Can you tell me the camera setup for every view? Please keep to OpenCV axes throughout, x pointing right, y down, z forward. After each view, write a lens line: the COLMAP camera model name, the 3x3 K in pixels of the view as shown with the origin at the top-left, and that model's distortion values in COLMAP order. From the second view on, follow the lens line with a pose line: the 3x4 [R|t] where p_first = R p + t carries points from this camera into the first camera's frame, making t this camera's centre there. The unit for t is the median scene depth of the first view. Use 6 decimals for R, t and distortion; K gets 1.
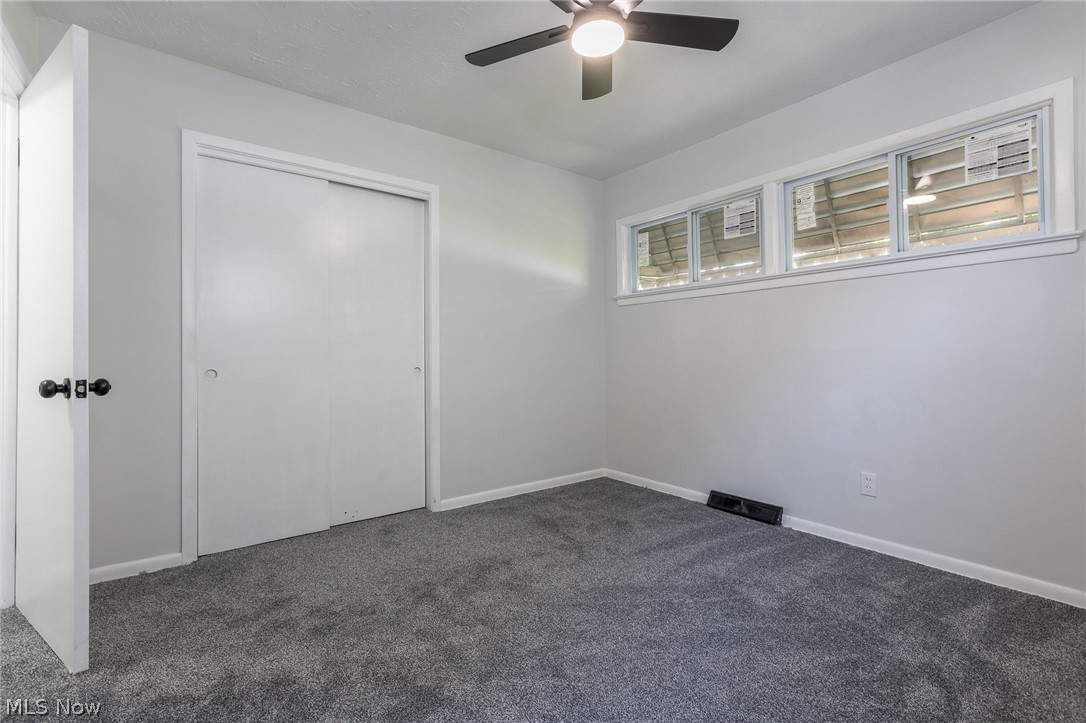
lens RADIAL K [[485.4, 0, 537.6], [0, 485.4, 363.9], [0, 0, 1]] dist [-0.004390, 0.000146]
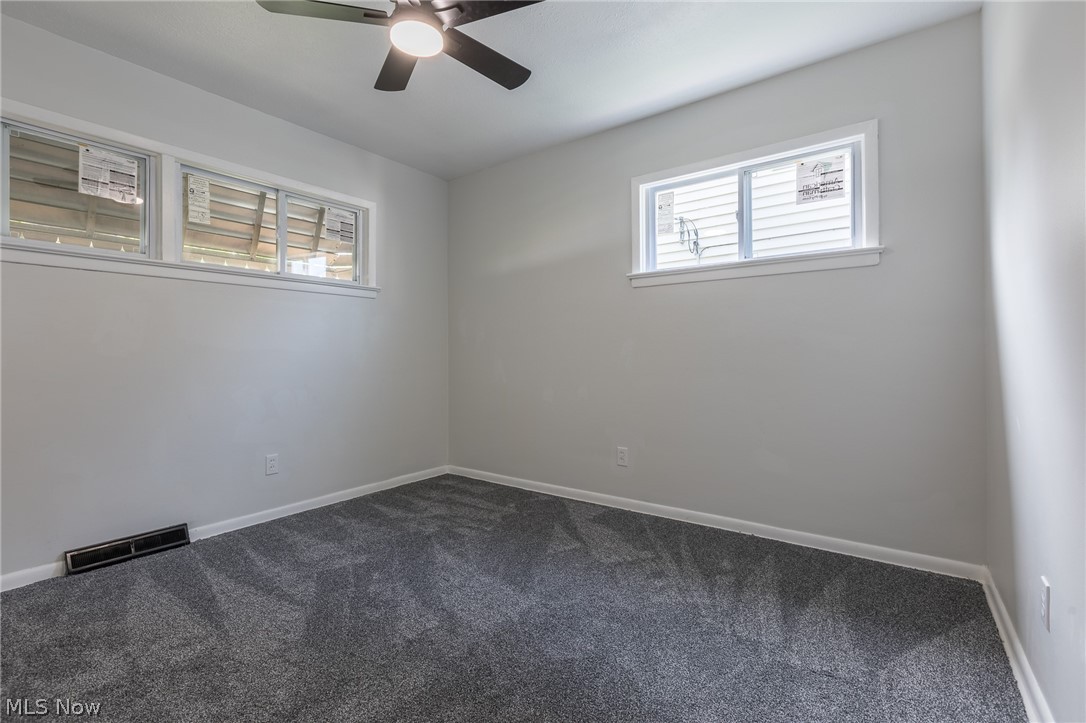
lens RADIAL K [[485.4, 0, 538.7], [0, 485.4, 359.6], [0, 0, 1]] dist [-0.004390, 0.000146]
pose [[-0.296655, -0.002770, 0.954981, -0.624637], [0.022044, 0.999709, 0.009747, -0.002467], [-0.954730, 0.023943, -0.296508, 0.720932]]
